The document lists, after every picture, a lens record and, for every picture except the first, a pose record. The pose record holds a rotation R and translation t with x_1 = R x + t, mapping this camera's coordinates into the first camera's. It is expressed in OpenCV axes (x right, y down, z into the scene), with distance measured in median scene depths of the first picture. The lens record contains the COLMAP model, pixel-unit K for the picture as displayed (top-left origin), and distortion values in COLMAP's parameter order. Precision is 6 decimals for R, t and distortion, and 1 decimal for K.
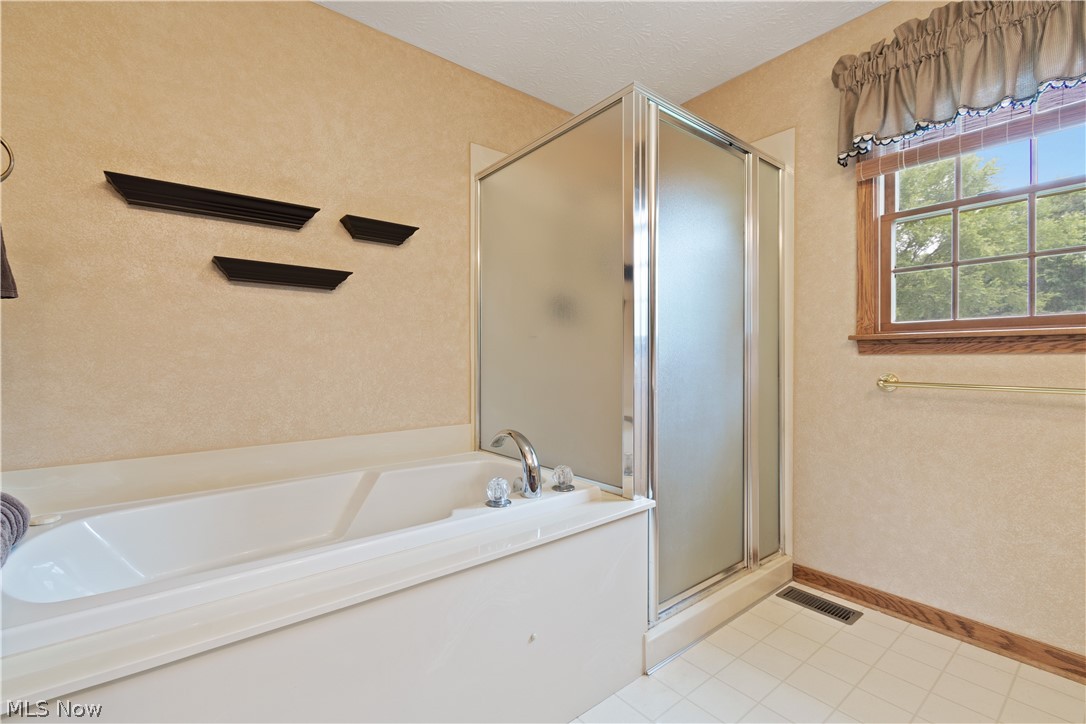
lens RADIAL K [[481.3, 0, 535.3], [0, 481.3, 359.7], [0, 0, 1]] dist [0.002969, -0.001774]
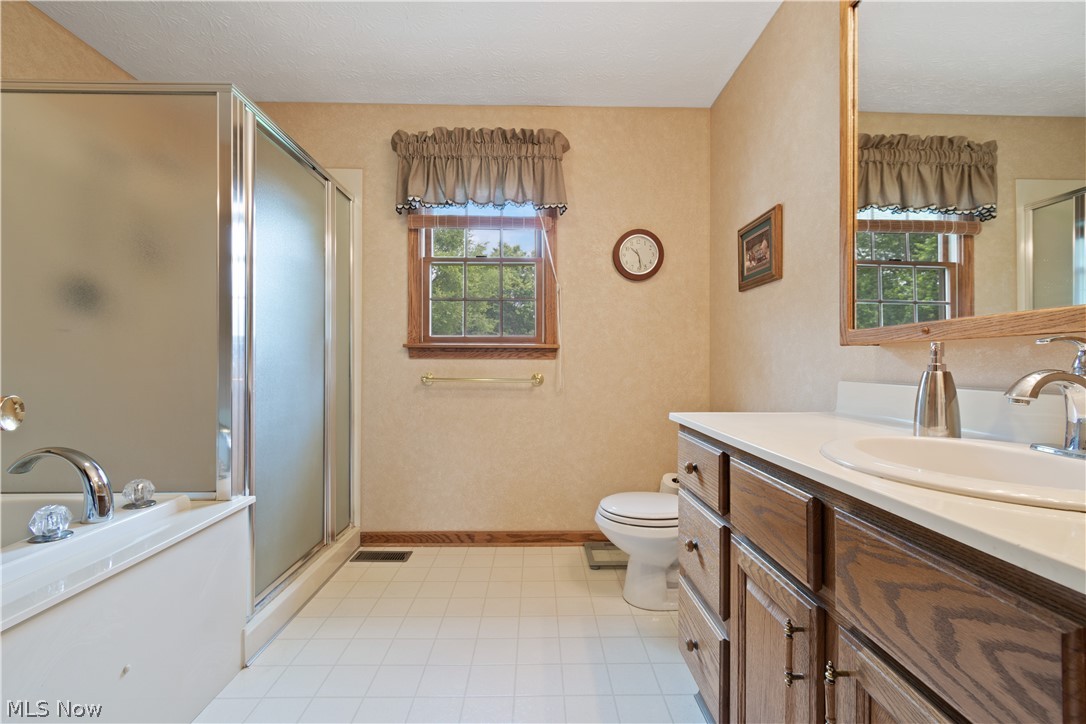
lens RADIAL K [[481.3, 0, 552.1], [0, 481.3, 350.7], [0, 0, 1]] dist [0.002969, -0.001774]
pose [[0.593672, 0.026450, 0.804272, -0.180395], [-0.002110, 0.999507, -0.031314, 0.009229], [-0.804705, 0.016894, 0.593435, -0.115146]]
